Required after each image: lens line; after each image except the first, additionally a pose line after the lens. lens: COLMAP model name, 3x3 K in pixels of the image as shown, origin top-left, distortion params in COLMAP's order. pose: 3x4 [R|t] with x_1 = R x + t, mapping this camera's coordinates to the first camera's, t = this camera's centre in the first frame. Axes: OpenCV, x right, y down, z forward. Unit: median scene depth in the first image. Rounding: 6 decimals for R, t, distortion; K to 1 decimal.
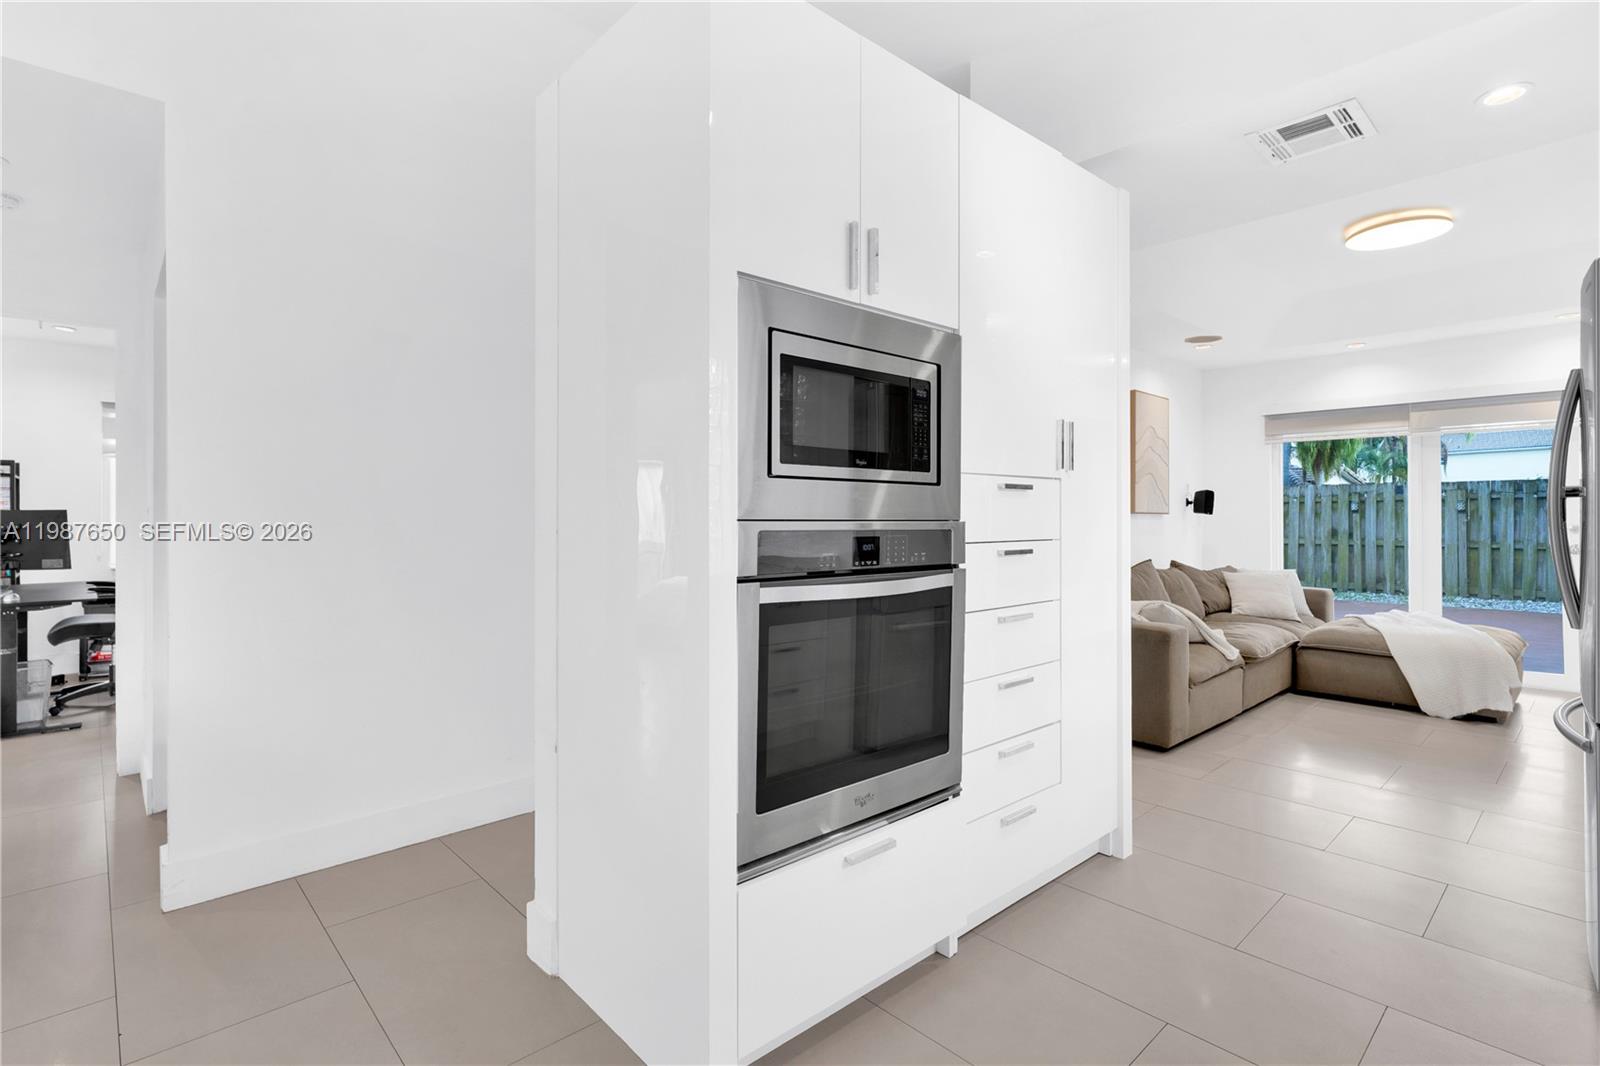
lens RADIAL K [[751.0, 0, 765.3], [0, 751.0, 512.7], [0, 0, 1]] dist [0.004149, -0.001270]
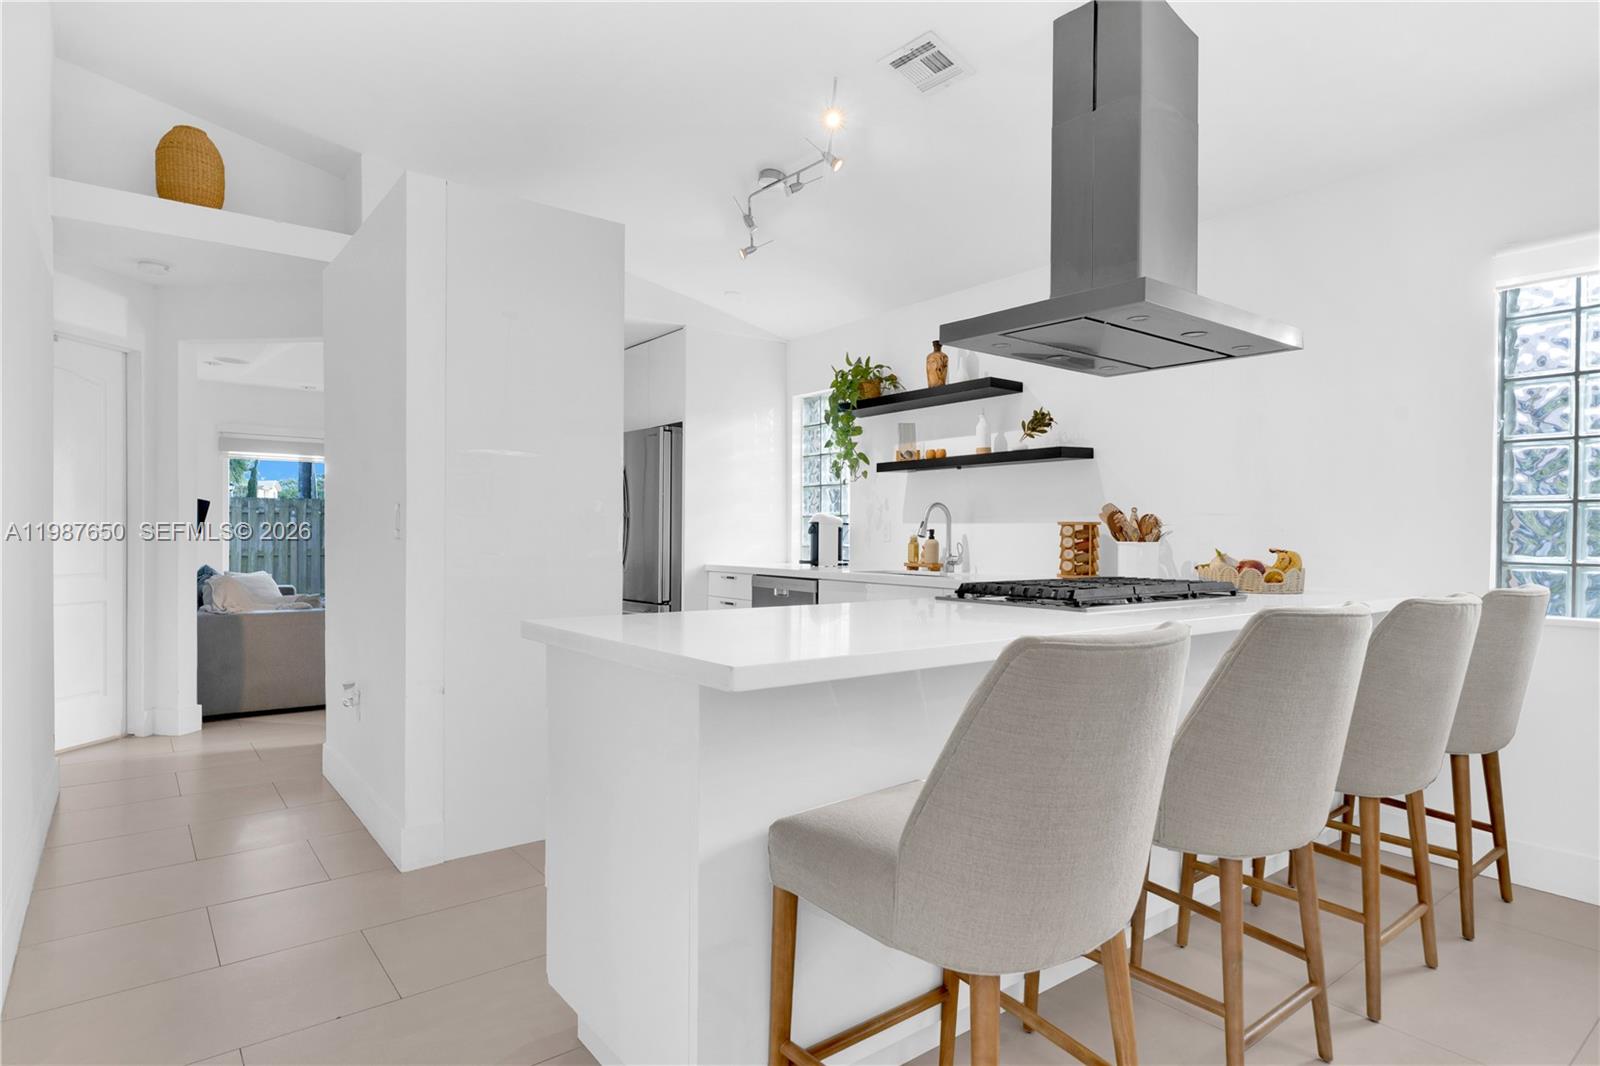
lens RADIAL K [[858.8, 0, 812.0], [0, 858.8, 537.5], [0, 0, 1]] dist [-0.006814, 0.001646]
pose [[0.044285, -0.006385, 0.998999, -0.828660], [-0.006933, 0.999954, 0.006699, 0.010786], [-0.998995, -0.007222, 0.044239, 0.150403]]
